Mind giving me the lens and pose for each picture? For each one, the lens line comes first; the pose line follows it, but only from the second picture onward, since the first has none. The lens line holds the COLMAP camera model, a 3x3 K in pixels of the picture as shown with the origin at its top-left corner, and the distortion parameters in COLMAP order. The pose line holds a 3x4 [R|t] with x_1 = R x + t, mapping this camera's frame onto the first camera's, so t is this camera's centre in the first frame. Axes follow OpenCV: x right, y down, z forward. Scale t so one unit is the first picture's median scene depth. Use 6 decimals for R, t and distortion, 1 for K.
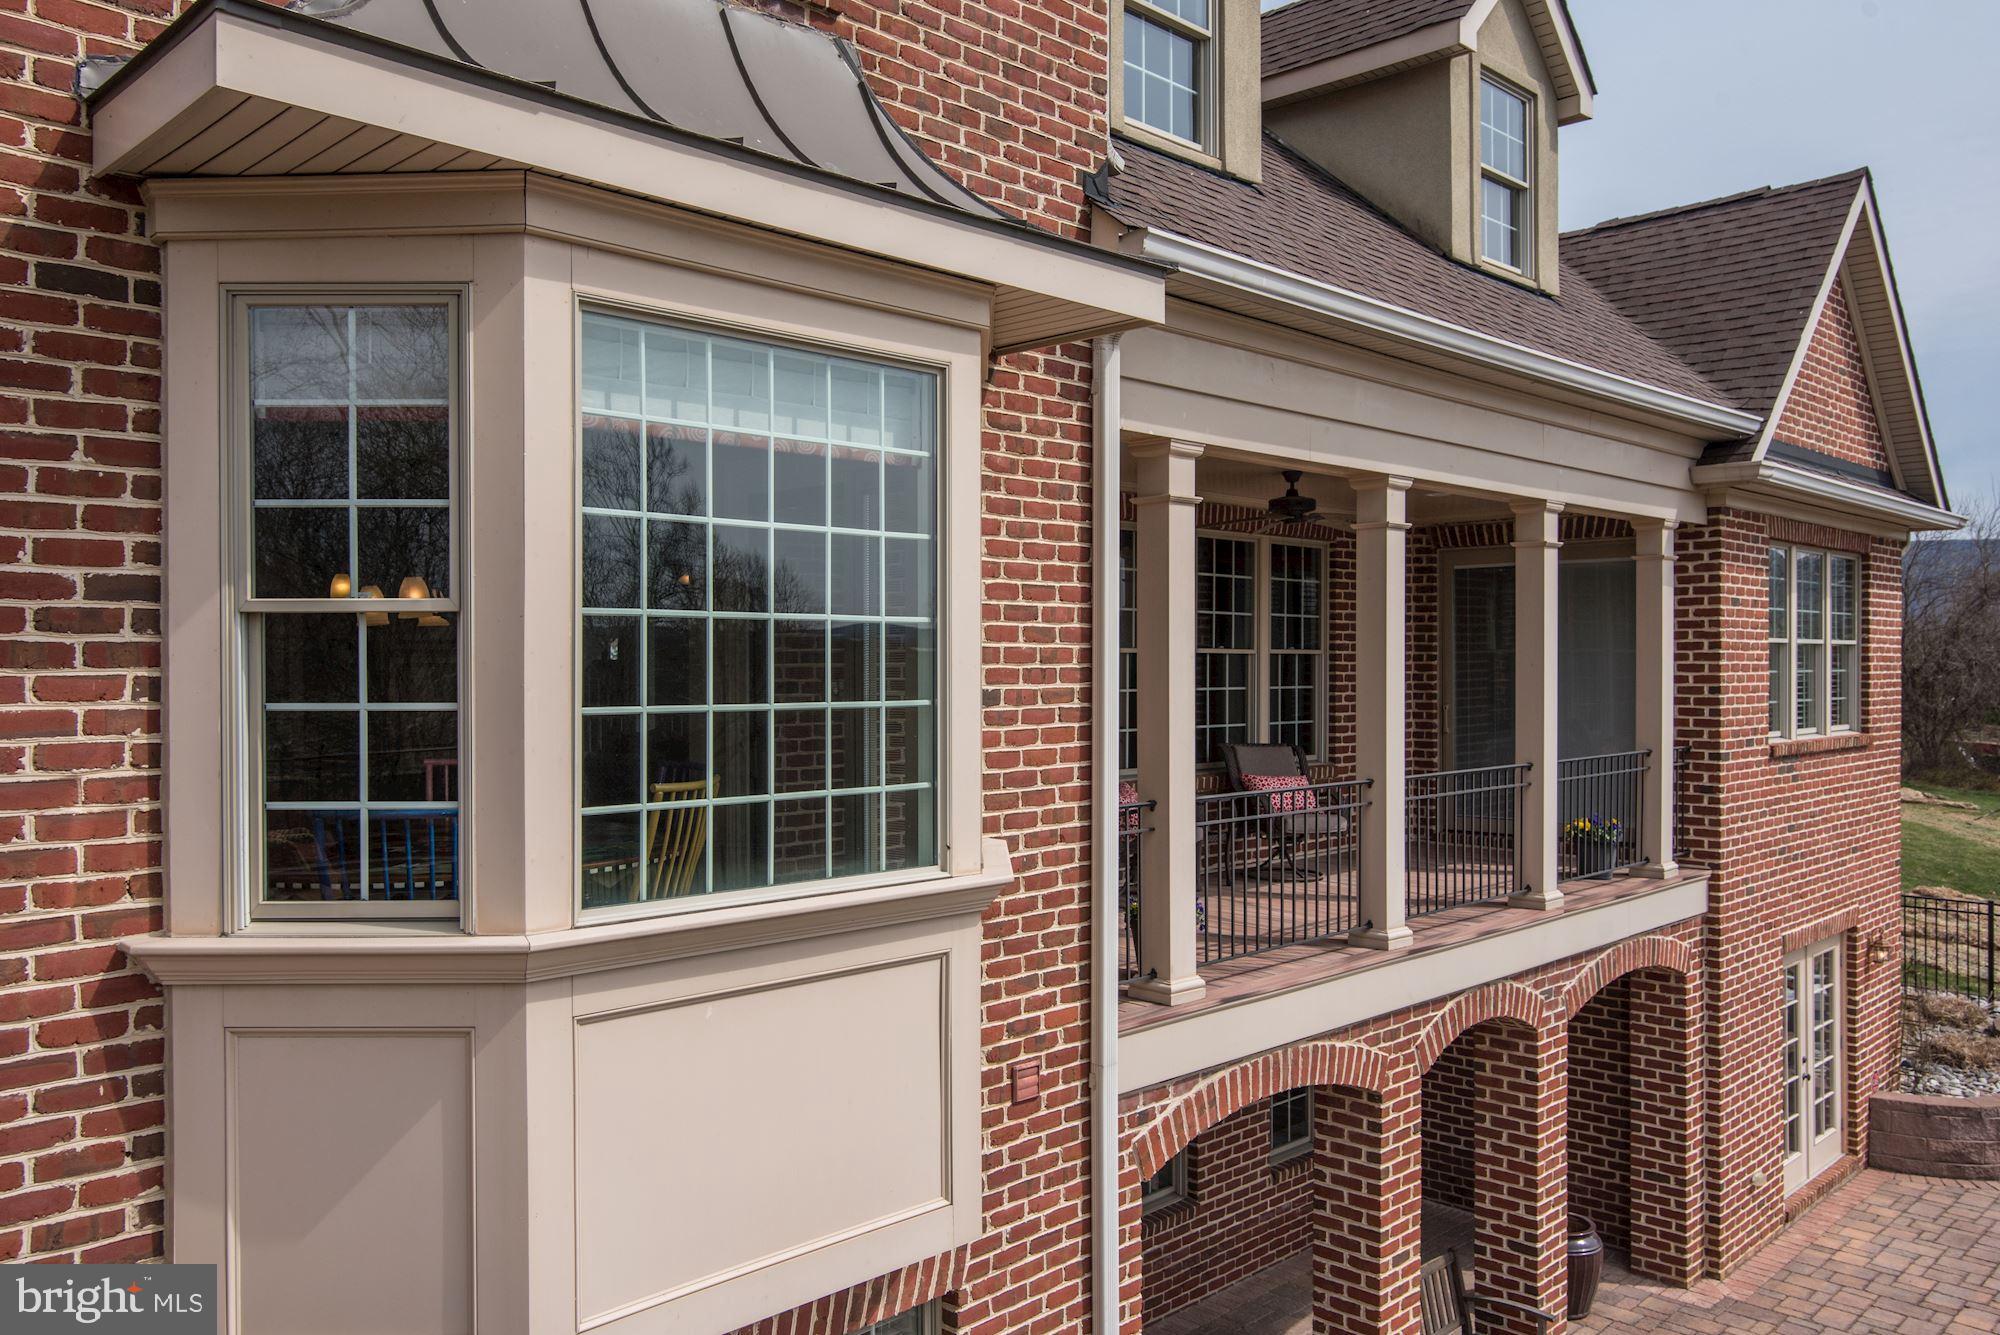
lens RADIAL K [[1544.9, 0, 1001.4], [0, 1544.9, 665.3], [0, 0, 1]] dist [0.004562, 0.001204]
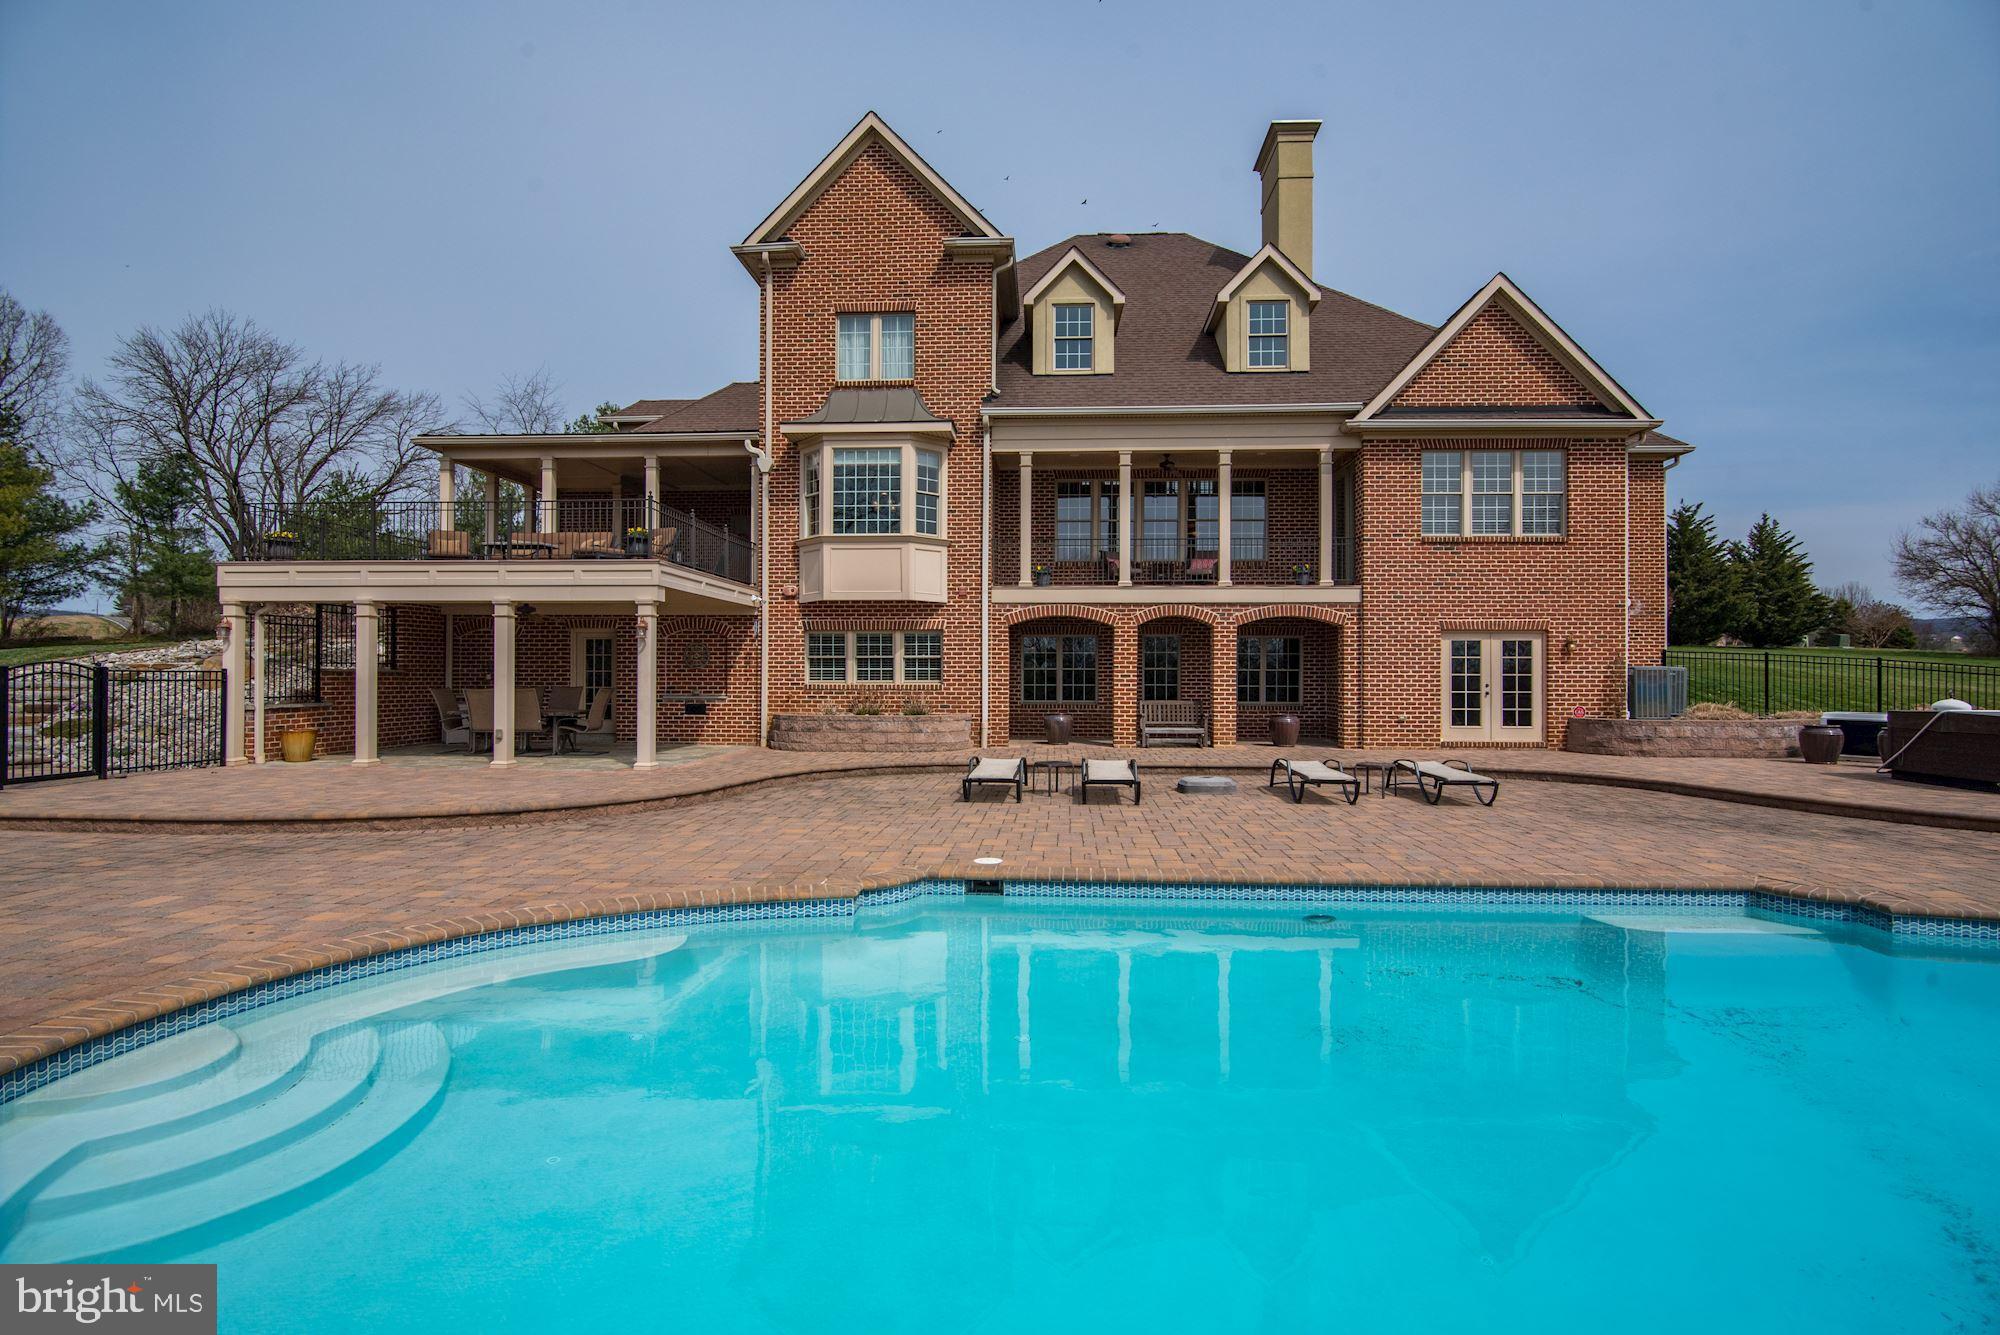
lens RADIAL K [[977.0, 0, 1002.7], [0, 977.0, 663.9], [0, 0, 1]] dist [-0.000970, -0.000747]
pose [[0.665425, 0.005909, -0.746441, 2.973693], [-0.005263, 0.999981, 0.003224, 0.609023], [0.746446, 0.001783, 0.665443, -1.161396]]
